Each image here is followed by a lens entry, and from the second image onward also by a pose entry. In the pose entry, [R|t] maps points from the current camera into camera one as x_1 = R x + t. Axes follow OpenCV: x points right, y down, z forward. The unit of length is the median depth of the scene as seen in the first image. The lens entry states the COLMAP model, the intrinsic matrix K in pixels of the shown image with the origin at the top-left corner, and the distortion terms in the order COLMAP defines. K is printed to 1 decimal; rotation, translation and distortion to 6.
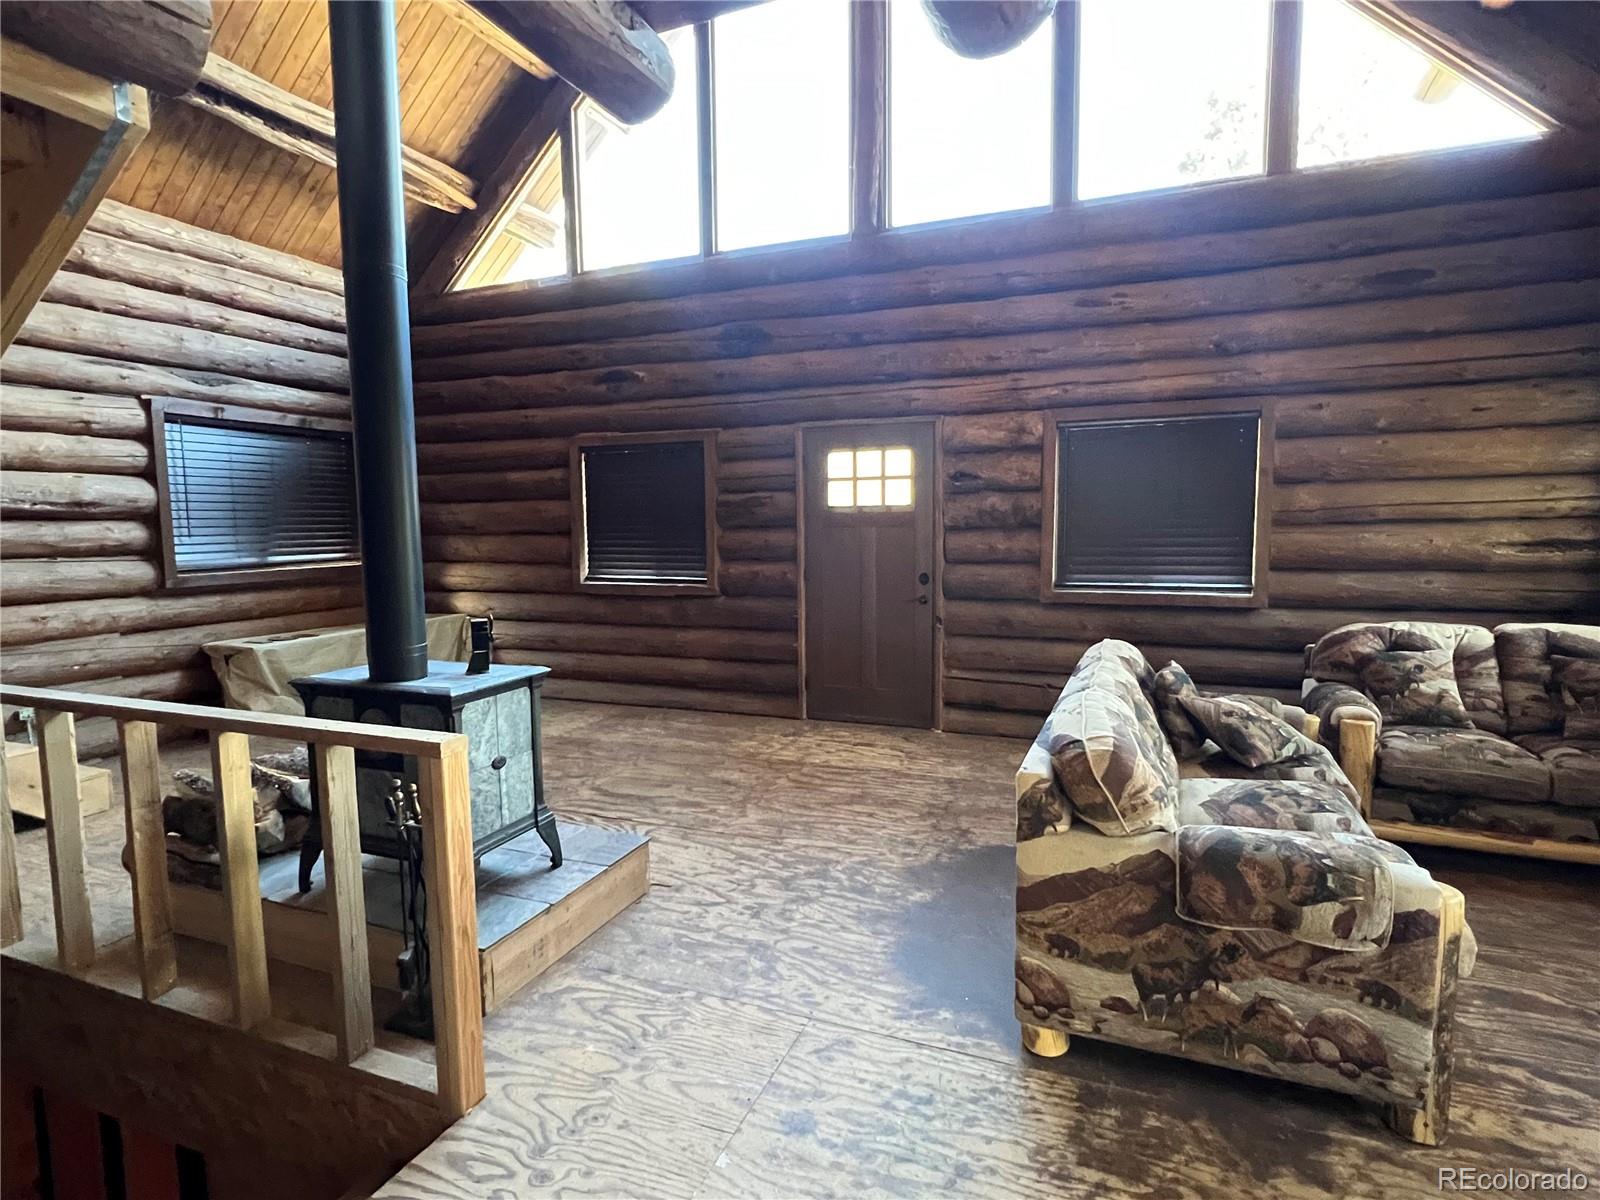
lens RADIAL K [[833.0, 0, 800.0], [0, 833.0, 600.0], [0, 0, 1]] dist [0.000001, -0.000065]
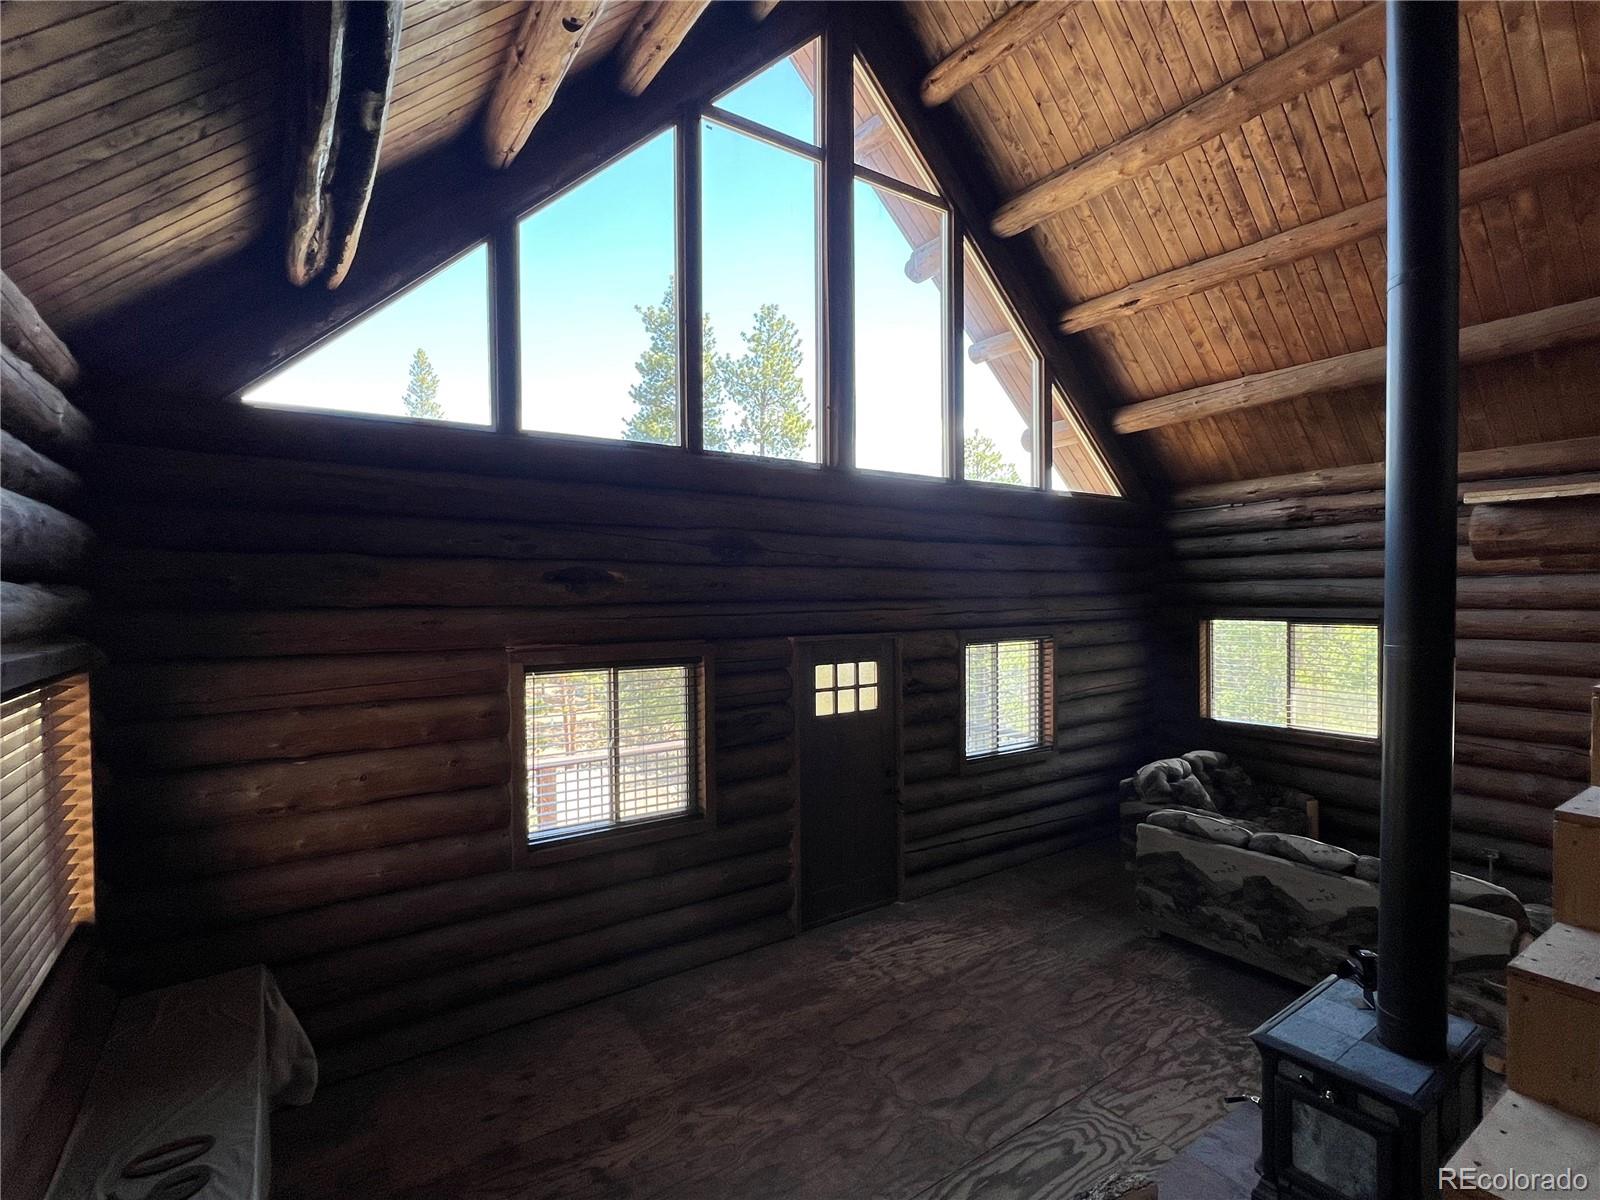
lens RADIAL K [[757.6, 0, 798.1], [0, 757.6, 608.5], [0, 0, 1]] dist [0.002227, 0.000093]
pose [[0.554930, -0.009753, 0.831840, -0.916564], [0.081631, 0.995744, -0.042783, -0.251724], [-0.827882, 0.091645, 0.553365, 0.588004]]
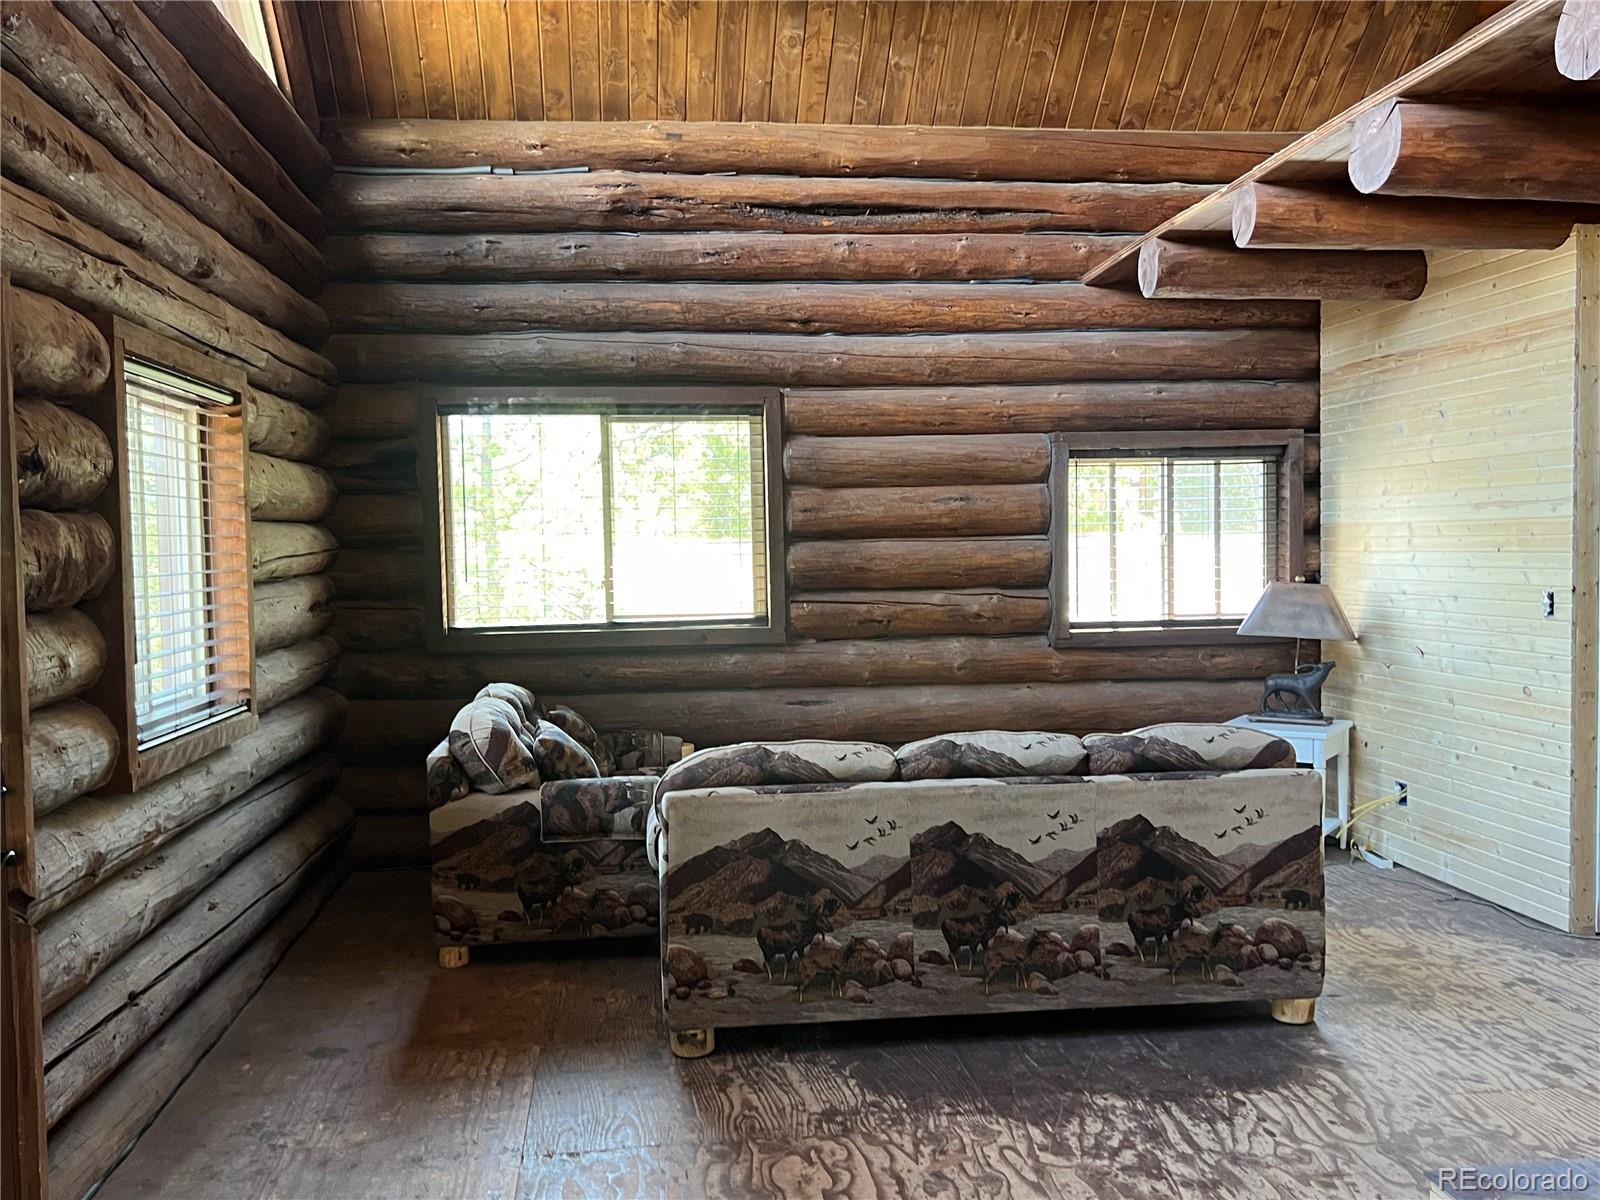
lens RADIAL K [[1450.1, 0, 800.0], [0, 1450.1, 600.0], [0, 0, 1]] dist [0.062258, -0.016454]
pose [[-0.481028, -0.019140, 0.876496, -0.528825], [0.100141, 0.992019, 0.076621, -0.120621], [-0.870967, 0.124630, -0.475272, 1.153772]]
